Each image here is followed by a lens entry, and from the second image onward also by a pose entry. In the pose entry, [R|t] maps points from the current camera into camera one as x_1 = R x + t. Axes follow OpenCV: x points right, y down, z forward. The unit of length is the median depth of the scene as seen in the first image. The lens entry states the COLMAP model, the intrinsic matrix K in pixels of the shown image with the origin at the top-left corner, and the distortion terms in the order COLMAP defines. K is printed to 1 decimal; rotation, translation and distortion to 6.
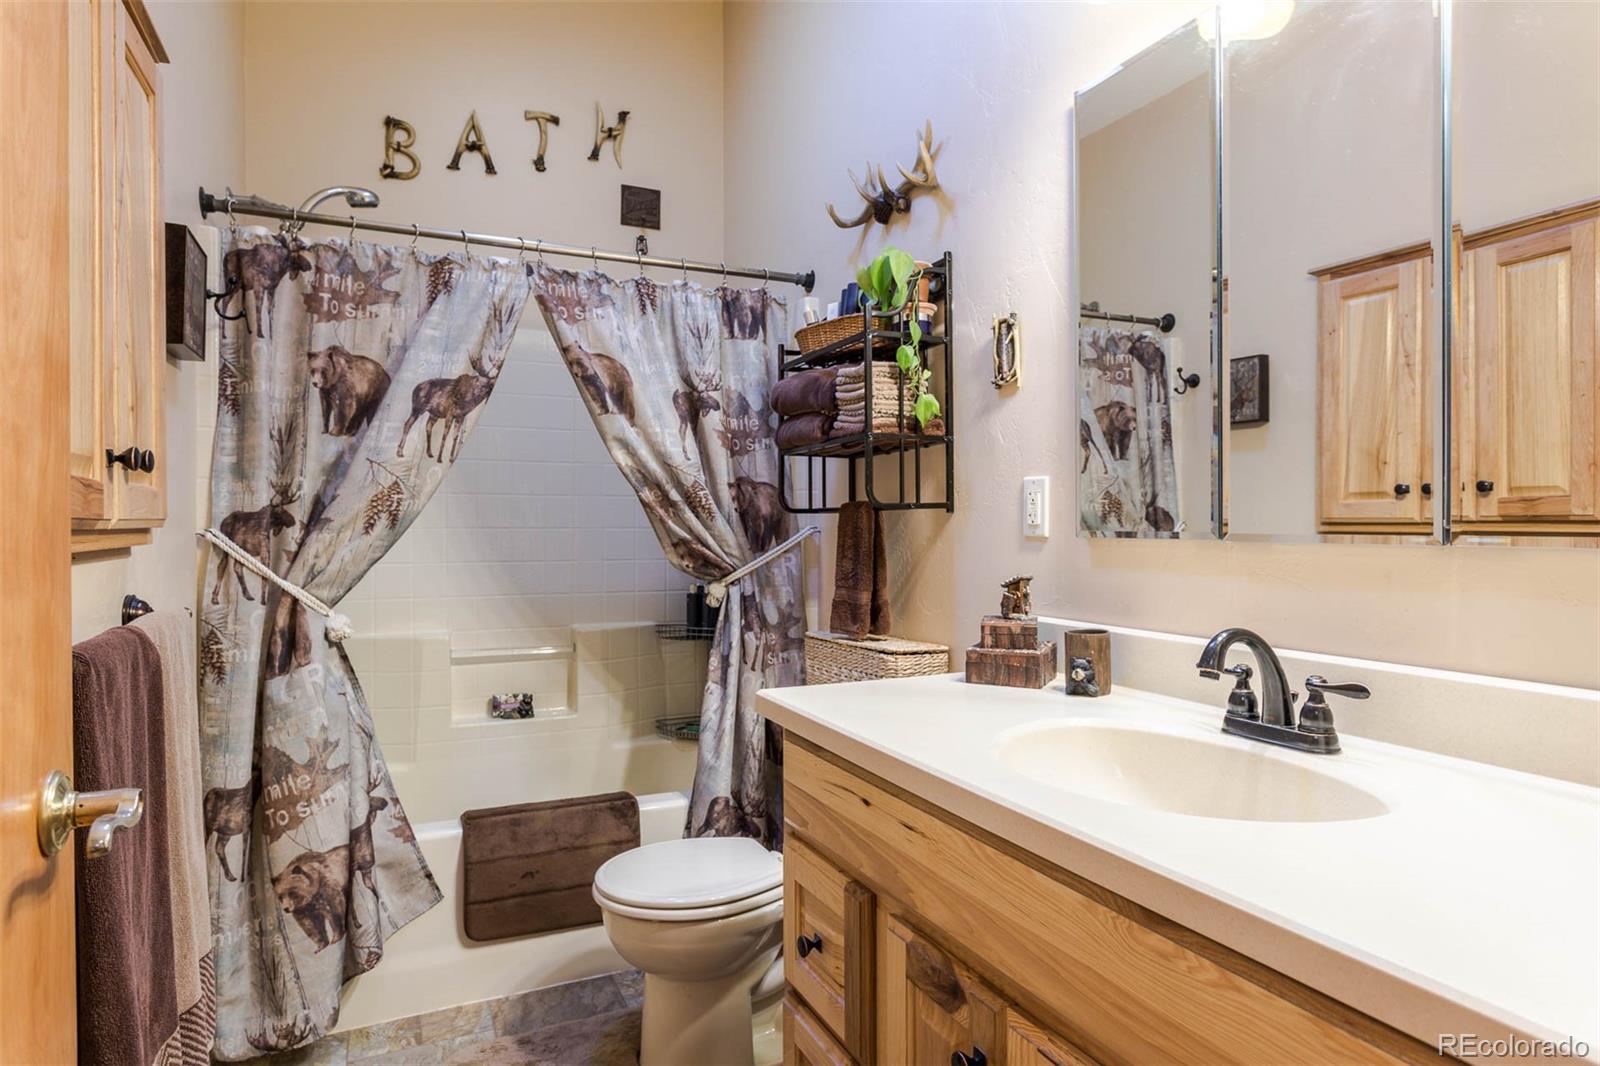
lens RADIAL K [[902.0, 0, 798.9], [0, 902.0, 528.8], [0, 0, 1]] dist [-0.004087, -0.000593]
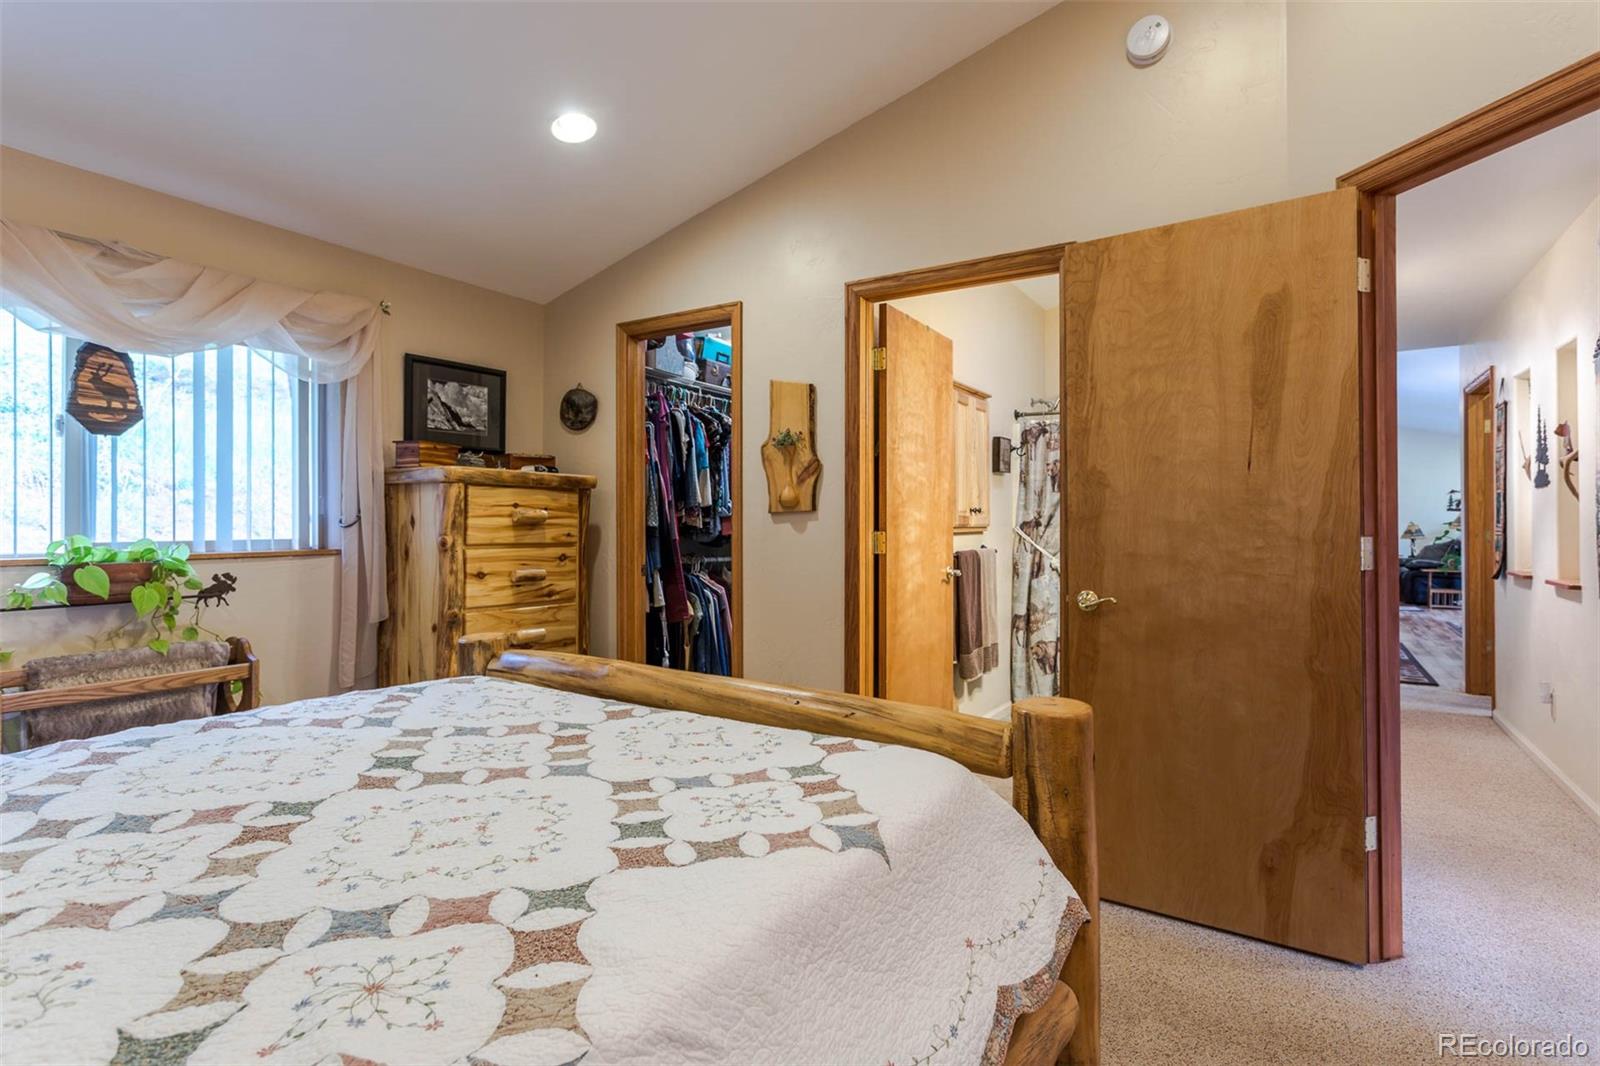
lens RADIAL K [[777.4, 0, 799.3], [0, 777.4, 524.2], [0, 0, 1]] dist [0.003524, -0.000148]
pose [[0.539906, 0.003891, -0.841717, 1.098308], [-0.004937, 0.999987, 0.001456, -0.009204], [0.841711, 0.003370, 0.539918, -0.965393]]
